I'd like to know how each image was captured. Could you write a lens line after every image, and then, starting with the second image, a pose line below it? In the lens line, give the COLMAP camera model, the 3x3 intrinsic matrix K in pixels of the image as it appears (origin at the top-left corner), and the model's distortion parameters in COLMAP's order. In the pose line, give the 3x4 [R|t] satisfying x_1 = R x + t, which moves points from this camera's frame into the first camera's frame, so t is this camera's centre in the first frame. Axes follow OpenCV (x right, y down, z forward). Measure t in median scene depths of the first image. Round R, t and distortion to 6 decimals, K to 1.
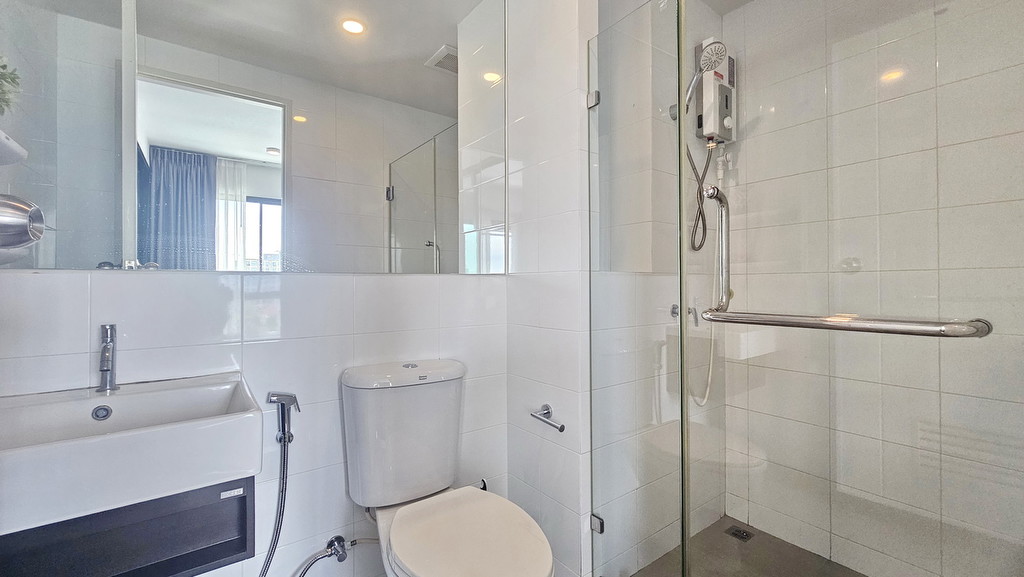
lens RADIAL K [[418.0, 0, 509.7], [0, 418.0, 283.4], [0, 0, 1]] dist [-0.000760, 0.000136]
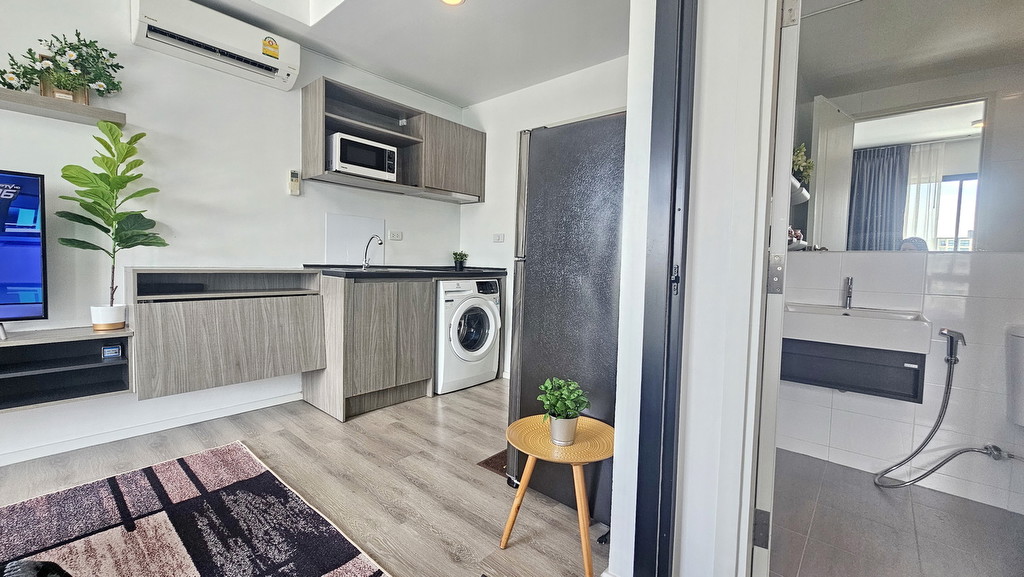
lens RADIAL K [[418.0, 0, 509.7], [0, 418.0, 283.4], [0, 0, 1]] dist [-0.000760, 0.000136]
pose [[0.208293, 0.059899, -0.976231, 0.476704], [-0.021753, 0.998160, 0.056603, 0.030598], [0.977825, 0.009446, 0.209213, -0.717300]]
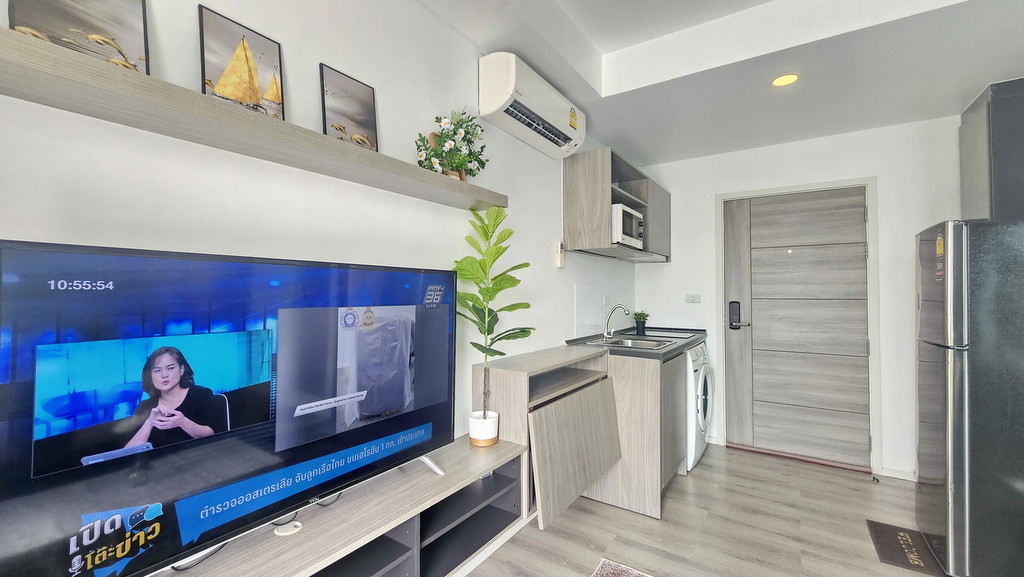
lens RADIAL K [[418.0, 0, 509.7], [0, 418.0, 283.4], [0, 0, 1]] dist [-0.000760, 0.000136]
pose [[0.329446, -0.016654, -0.944028, 0.003700], [0.003251, 0.999859, -0.016504, -0.143164], [0.944169, 0.002368, 0.329454, -2.053203]]
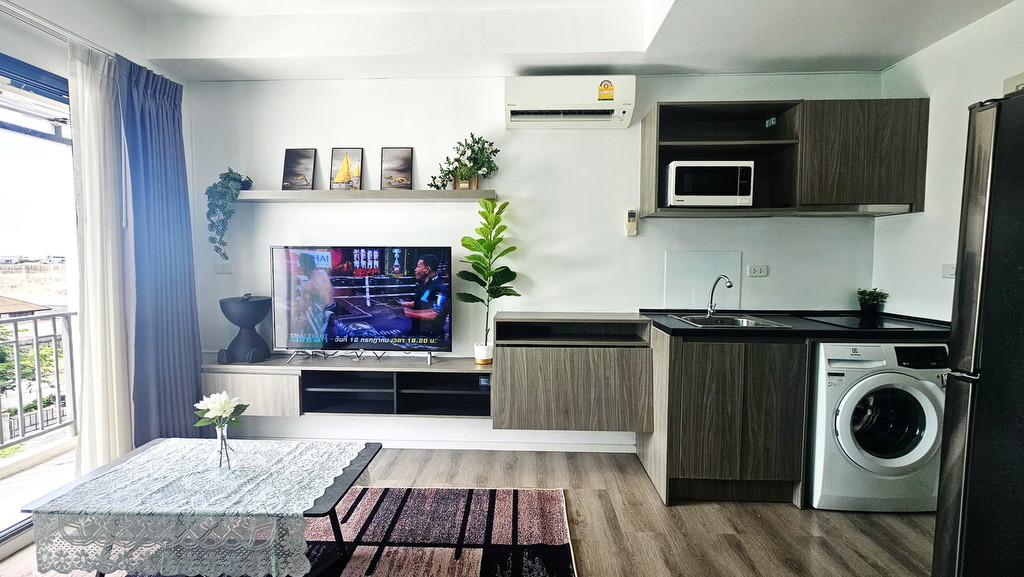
lens RADIAL K [[418.0, 0, 509.7], [0, 418.0, 283.4], [0, 0, 1]] dist [-0.000760, 0.000136]
pose [[-0.626778, 0.043883, -0.777962, 0.128035], [0.004347, 0.998594, 0.052826, -0.132690], [0.779186, 0.029728, -0.626087, -0.562873]]
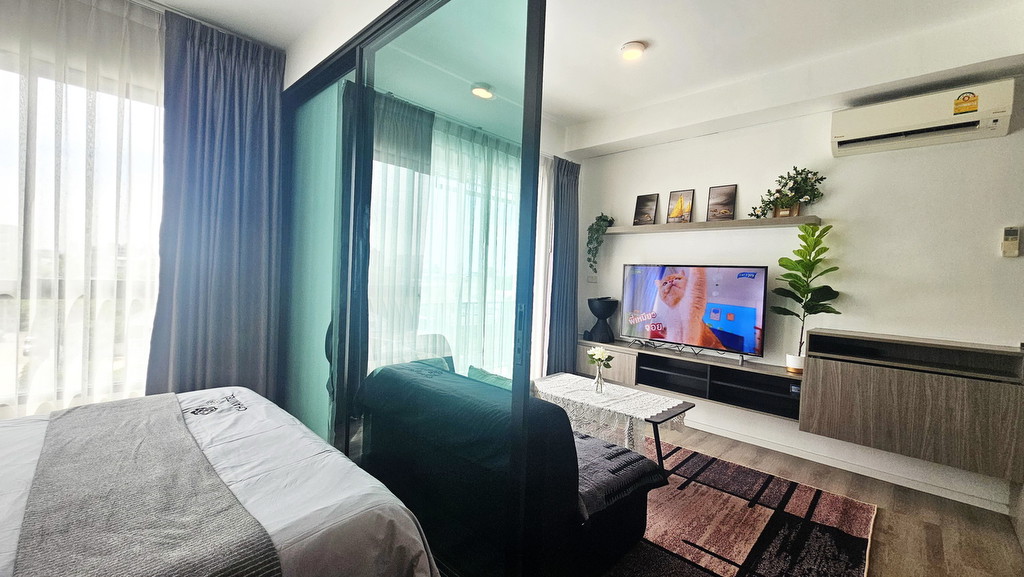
lens RADIAL K [[418.0, 0, 509.7], [0, 418.0, 283.4], [0, 0, 1]] dist [-0.000760, 0.000136]
pose [[-0.986678, -0.035741, -0.158712, 0.462196], [-0.038104, 0.999203, 0.011871, -0.088743], [0.158161, 0.017761, -0.987254, -0.056184]]
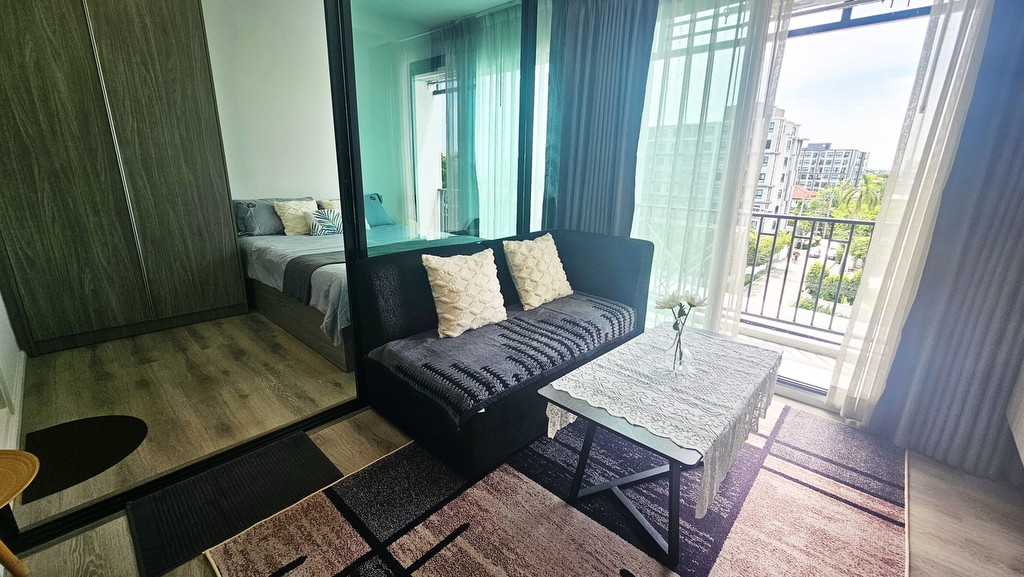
lens RADIAL K [[418.0, 0, 509.7], [0, 418.0, 283.4], [0, 0, 1]] dist [-0.000760, 0.000136]
pose [[-0.176959, -0.258240, 0.949735, -1.079005], [-0.025426, 0.965842, 0.257882, -0.075522], [-0.983890, 0.021487, -0.177480, -1.170252]]
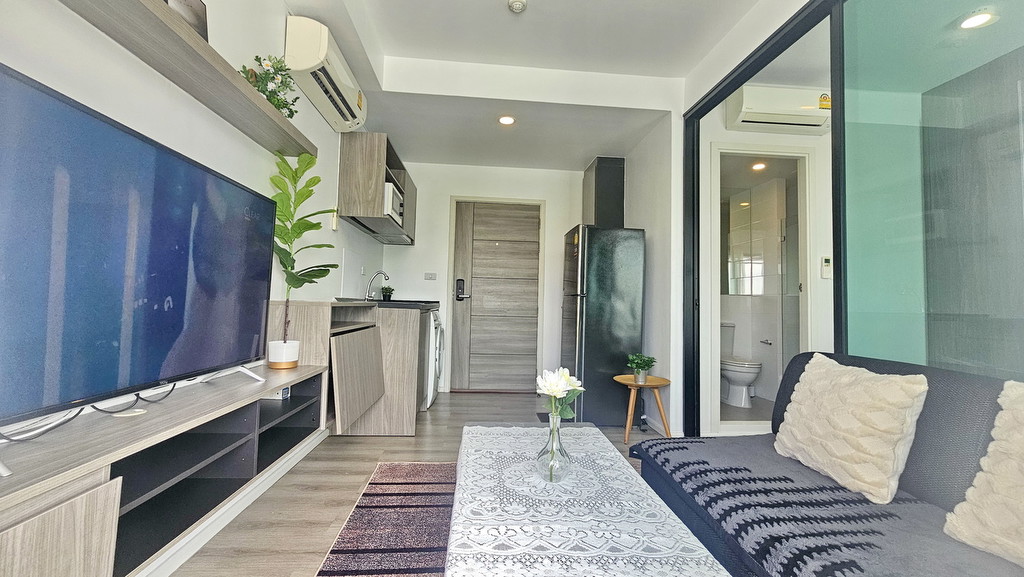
lens RADIAL K [[418.0, 0, 509.7], [0, 418.0, 283.4], [0, 0, 1]] dist [-0.000760, 0.000136]
pose [[0.846960, -0.001056, -0.531655, 0.121404], [-0.025666, 0.998751, -0.042872, 0.068237], [0.531036, 0.049956, 0.845875, -2.460381]]
